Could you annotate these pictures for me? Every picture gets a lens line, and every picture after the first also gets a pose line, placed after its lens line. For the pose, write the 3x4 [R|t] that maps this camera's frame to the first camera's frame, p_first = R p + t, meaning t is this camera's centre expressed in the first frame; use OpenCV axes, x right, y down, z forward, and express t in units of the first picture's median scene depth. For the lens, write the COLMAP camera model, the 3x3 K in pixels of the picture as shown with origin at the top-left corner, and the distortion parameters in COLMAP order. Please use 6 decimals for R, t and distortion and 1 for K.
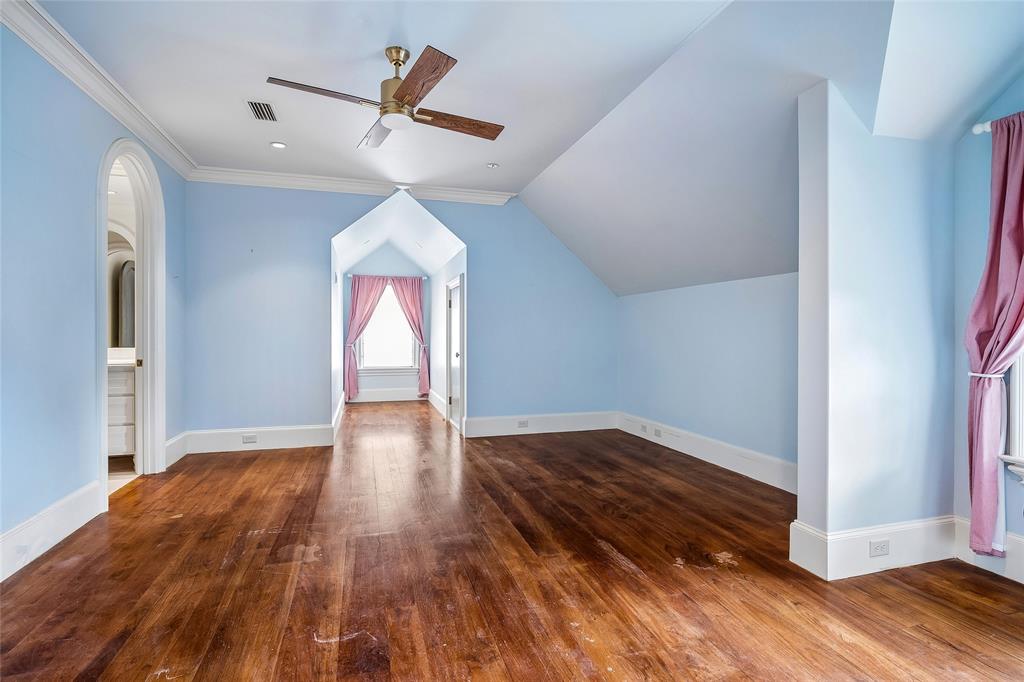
lens RADIAL K [[499.9, 0, 511.7], [0, 499.9, 337.3], [0, 0, 1]] dist [0.001588, 0.000358]
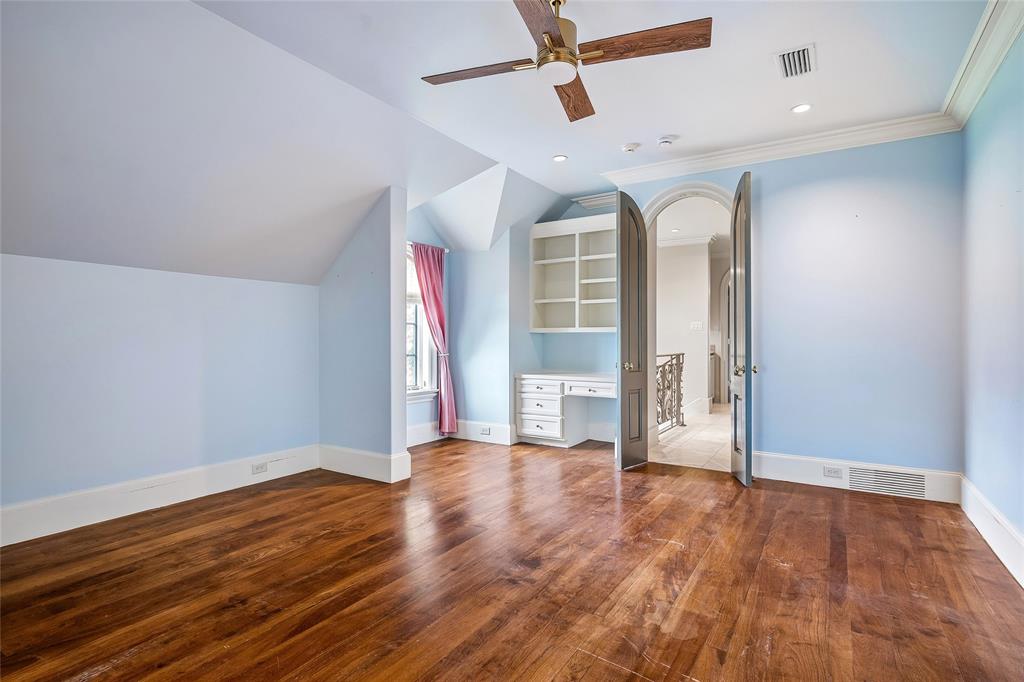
lens RADIAL K [[534.2, 0, 511.6], [0, 534.2, 342.0], [0, 0, 1]] dist [-0.000885, 0.001003]
pose [[-0.669662, -0.001141, 0.742665, -0.738357], [0.005498, 0.999964, 0.006493, 0.000661], [-0.742646, 0.008432, -0.669632, 1.468762]]
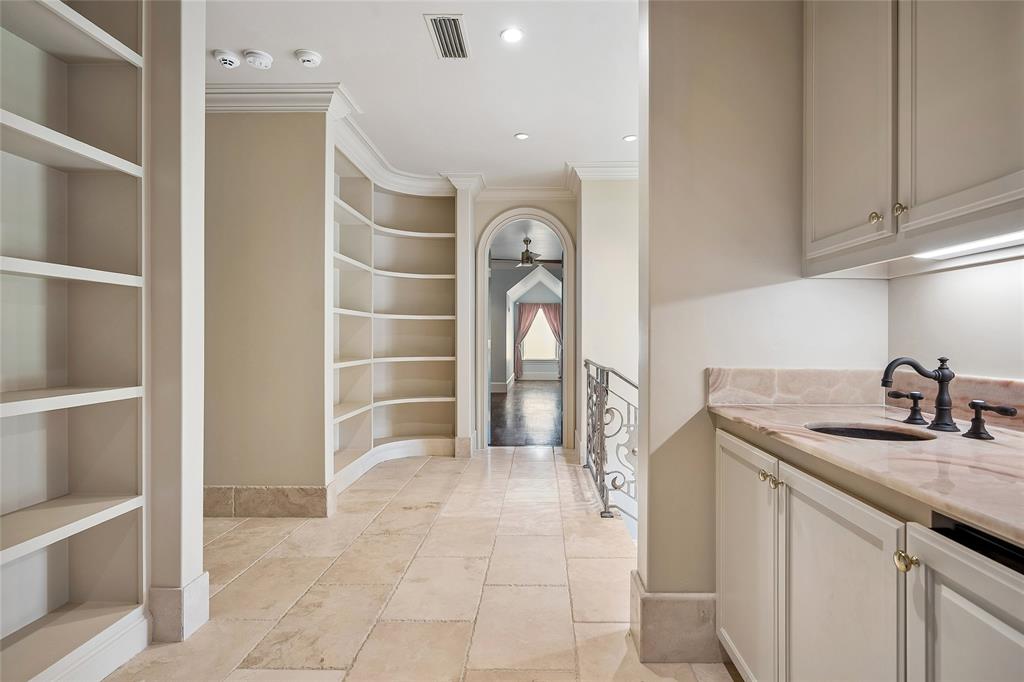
lens RADIAL K [[499.9, 0, 515.7], [0, 499.9, 338.5], [0, 0, 1]] dist [0.001588, 0.000358]
pose [[0.945057, -0.005833, -0.326853, 0.221363], [0.005631, 0.999983, -0.001564, -0.004981], [0.326856, -0.000362, 0.945074, -0.594899]]
